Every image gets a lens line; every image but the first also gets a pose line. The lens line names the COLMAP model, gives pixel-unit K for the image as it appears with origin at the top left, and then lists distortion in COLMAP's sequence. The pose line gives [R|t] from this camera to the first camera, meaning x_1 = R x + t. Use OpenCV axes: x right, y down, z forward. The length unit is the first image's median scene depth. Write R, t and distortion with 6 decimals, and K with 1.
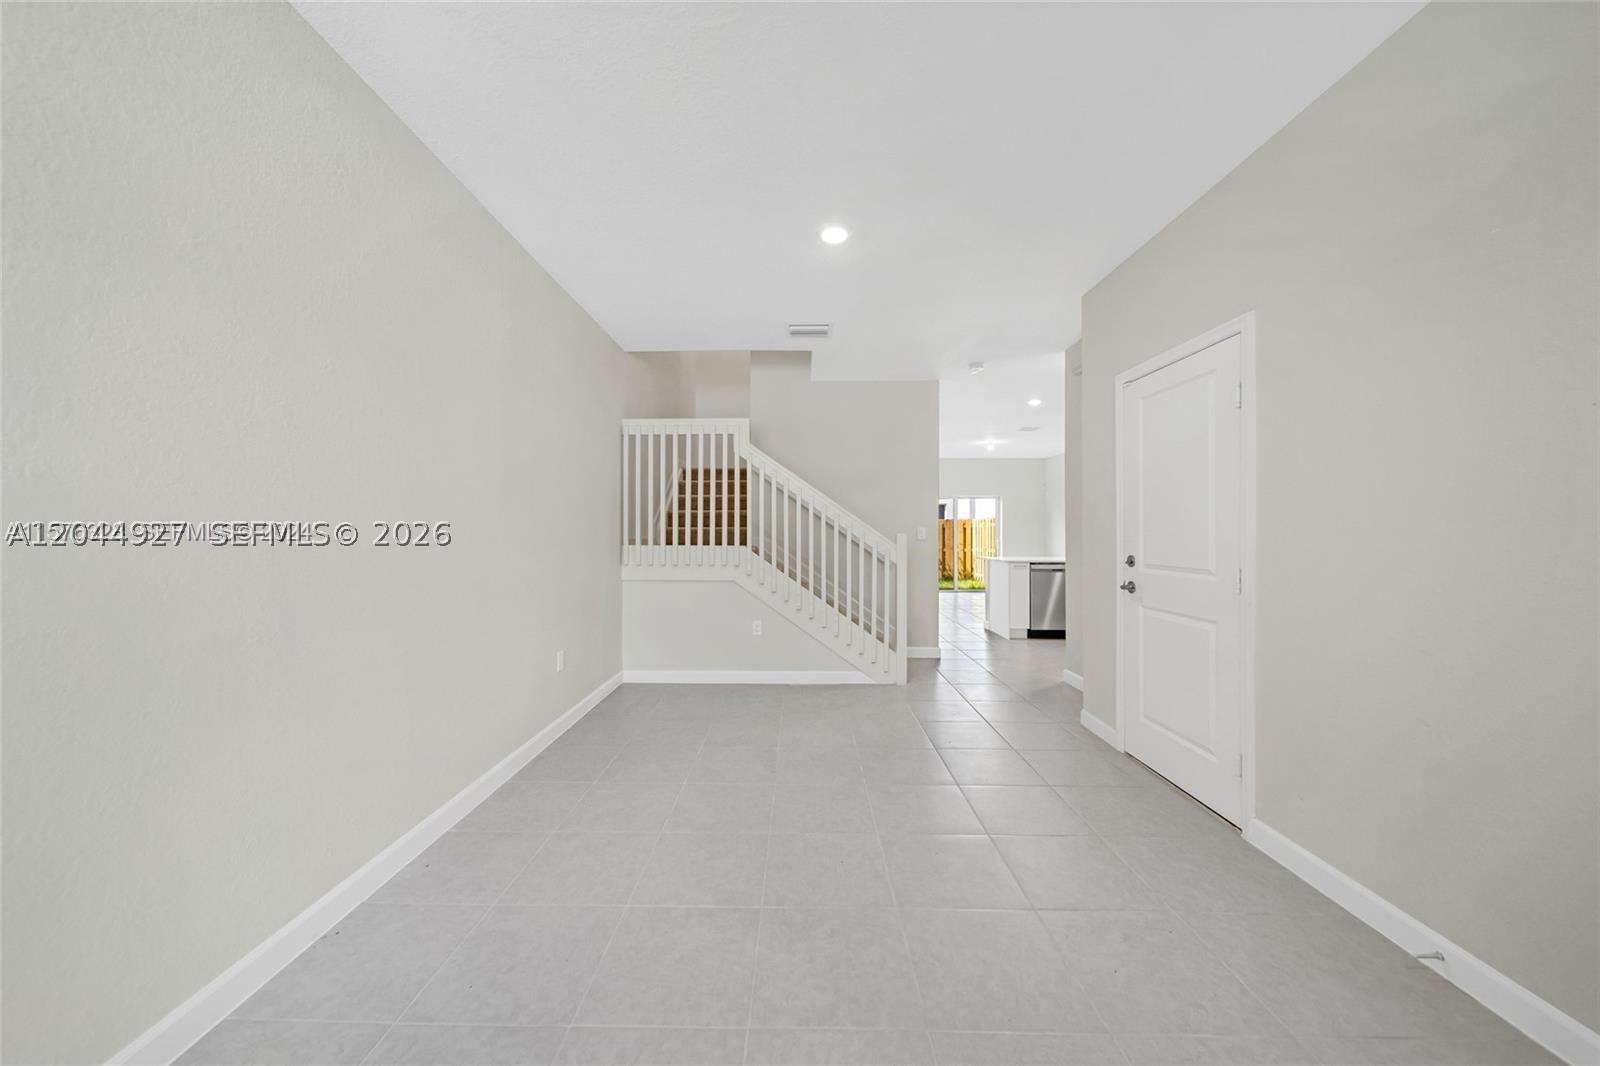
lens RADIAL K [[622.0, 0, 800.5], [0, 622.0, 524.9], [0, 0, 1]] dist [0.001552, -0.004730]
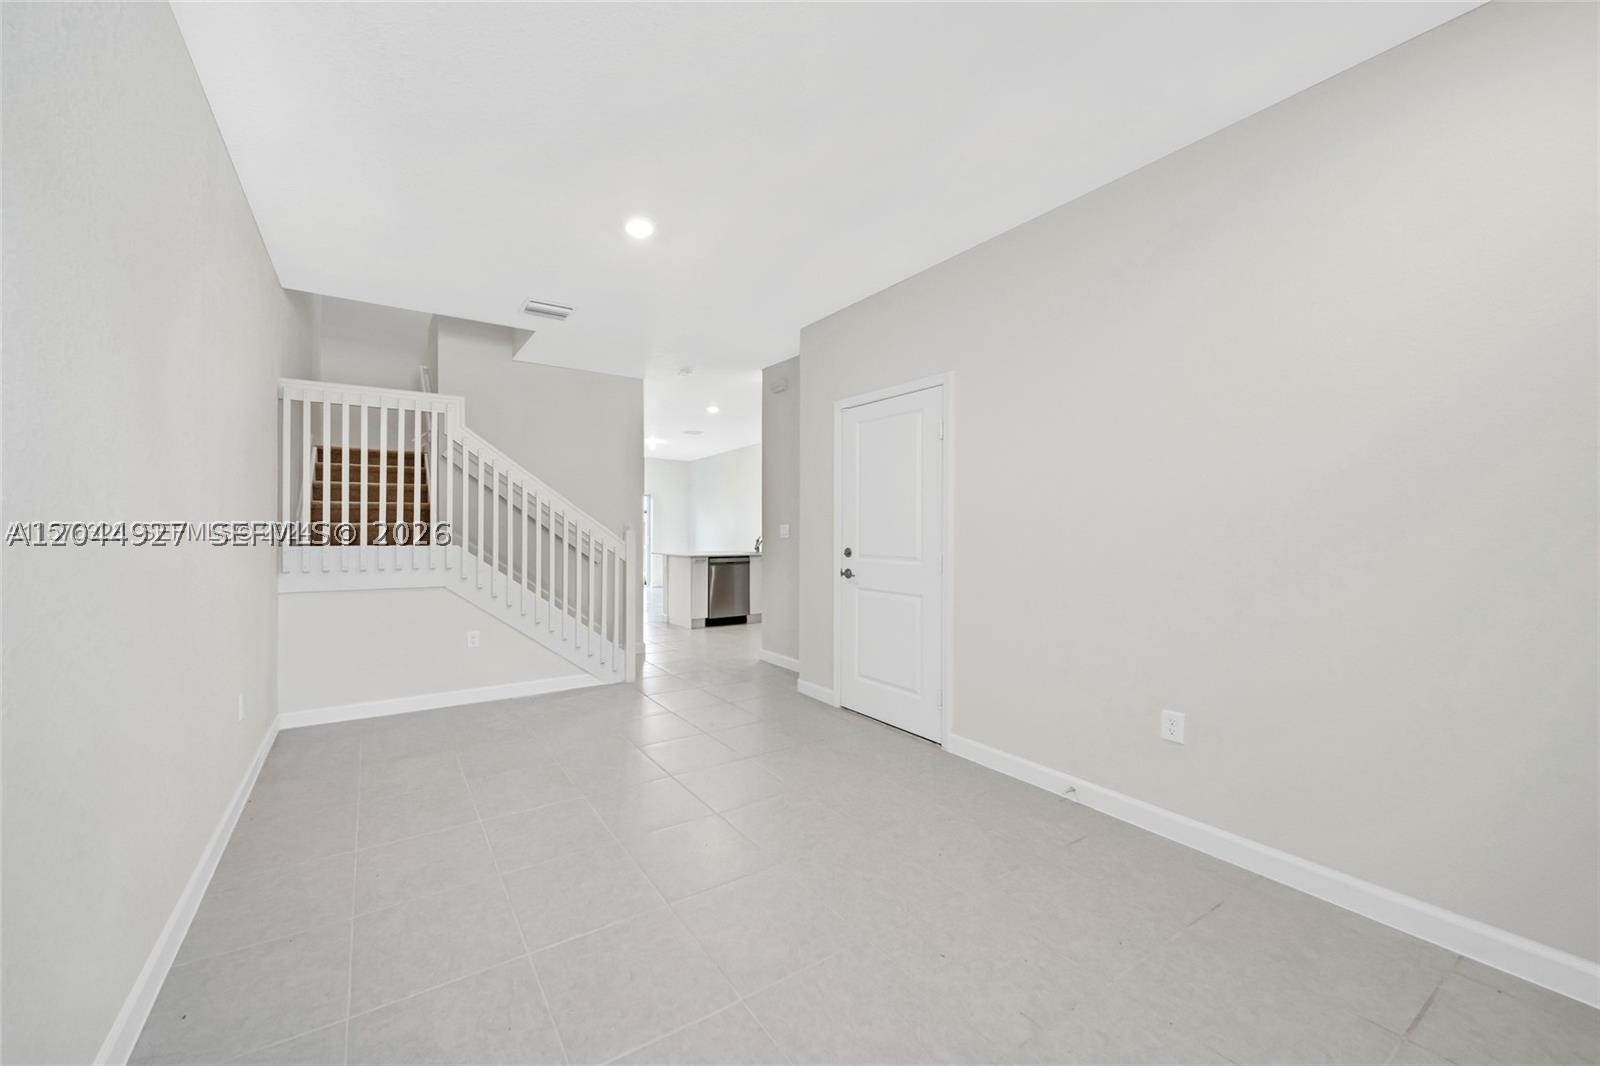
lens RADIAL K [[622.0, 0, 800.5], [0, 622.0, 524.9], [0, 0, 1]] dist [0.001552, -0.004730]
pose [[0.819393, 0.003709, 0.573221, -0.190488], [-0.007373, 0.999965, 0.004070, -0.001058], [-0.573185, -0.007561, 0.819391, 0.025710]]
